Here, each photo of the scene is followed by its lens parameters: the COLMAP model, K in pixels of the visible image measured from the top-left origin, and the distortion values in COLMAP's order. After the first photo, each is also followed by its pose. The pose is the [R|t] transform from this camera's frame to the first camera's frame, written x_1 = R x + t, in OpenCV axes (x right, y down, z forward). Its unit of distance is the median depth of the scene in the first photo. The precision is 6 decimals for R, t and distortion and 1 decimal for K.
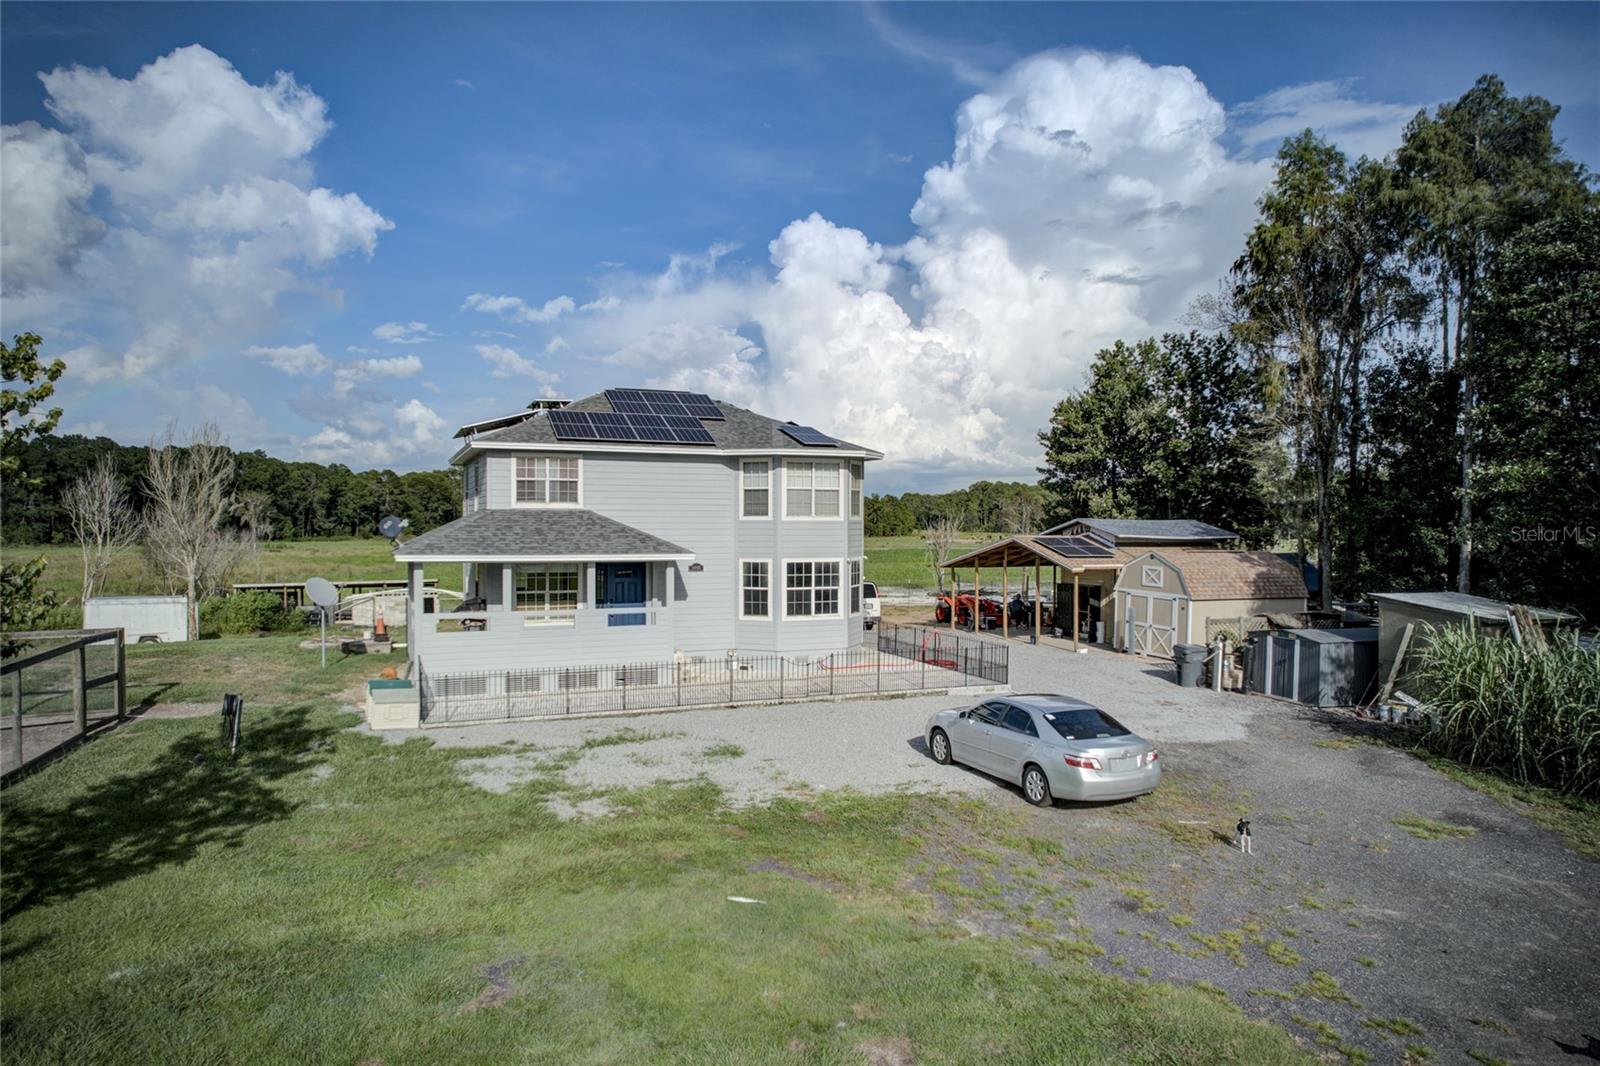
lens RADIAL K [[1016.7, 0, 806.7], [0, 1016.7, 533.3], [0, 0, 1]] dist [-0.066191, 0.062385]
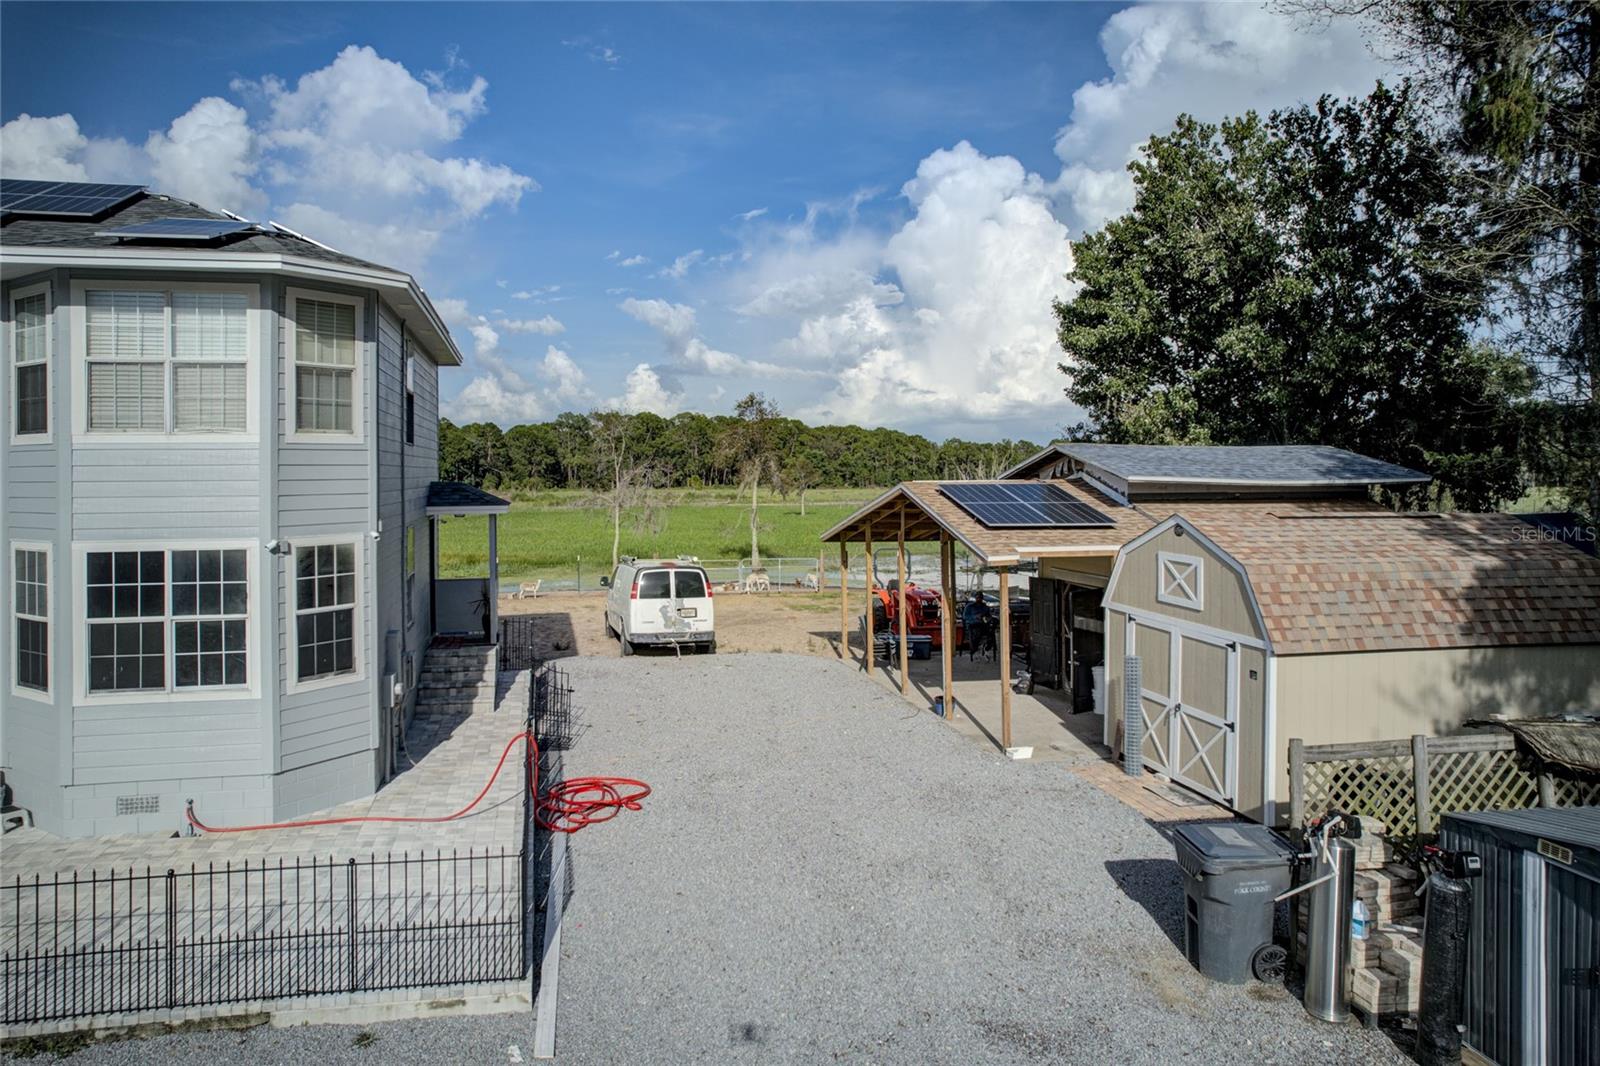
lens RADIAL K [[1050.4, 0, 740.2], [0, 1050.4, 449.5], [0, 0, 1]] dist [-0.033683, 0.000434]
pose [[0.979527, -0.014652, -0.200778, 0.299179], [0.007760, 0.999355, -0.035071, 0.005537], [0.201162, 0.032794, 0.979009, 0.660211]]
